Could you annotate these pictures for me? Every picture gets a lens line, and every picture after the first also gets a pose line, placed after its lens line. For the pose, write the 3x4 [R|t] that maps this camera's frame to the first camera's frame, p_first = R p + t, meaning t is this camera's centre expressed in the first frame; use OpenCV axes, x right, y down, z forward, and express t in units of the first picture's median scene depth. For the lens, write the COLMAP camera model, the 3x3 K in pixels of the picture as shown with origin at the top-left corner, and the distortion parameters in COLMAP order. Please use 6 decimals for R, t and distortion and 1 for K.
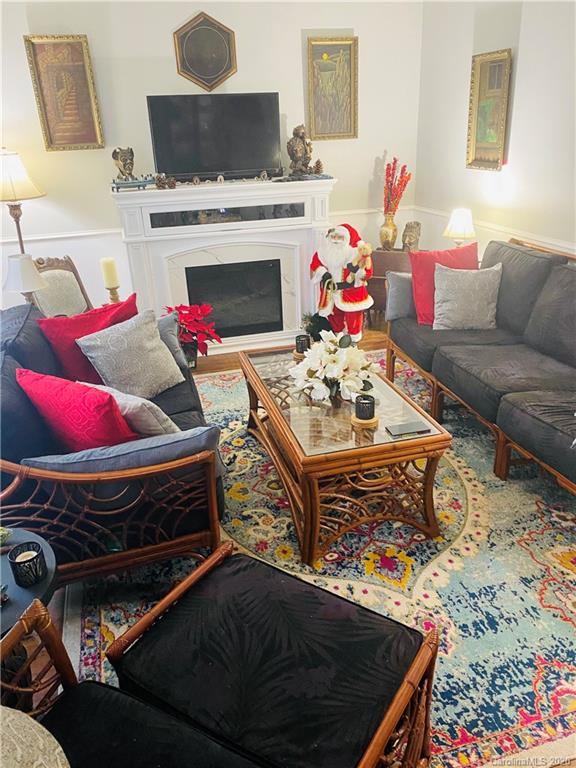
lens RADIAL K [[582.2, 0, 287.5], [0, 582.2, 385.6], [0, 0, 1]] dist [0.024165, -0.034258]
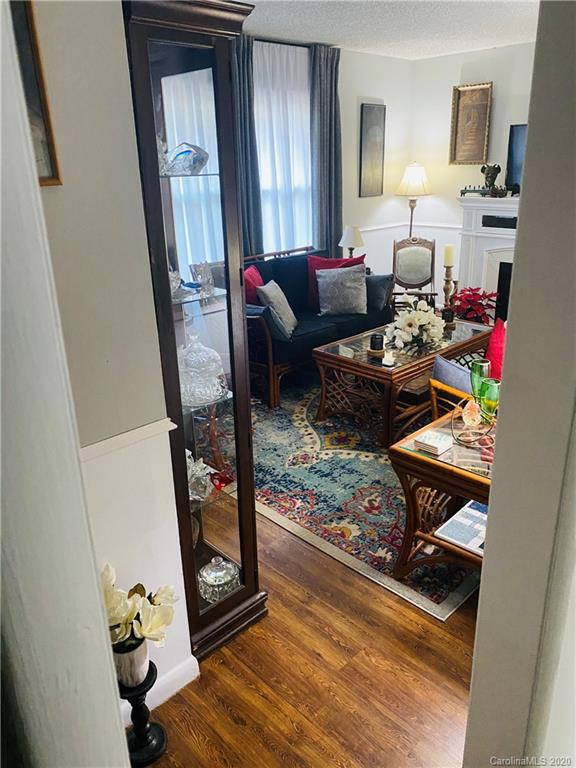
lens RADIAL K [[582.2, 0, 285.9], [0, 582.2, 381.5], [0, 0, 1]] dist [0.024165, -0.034258]
pose [[0.474168, 0.339143, -0.812494, 0.774853], [-0.351235, 0.919084, 0.178655, -0.034663], [0.807341, 0.200664, 0.554919, -0.001013]]
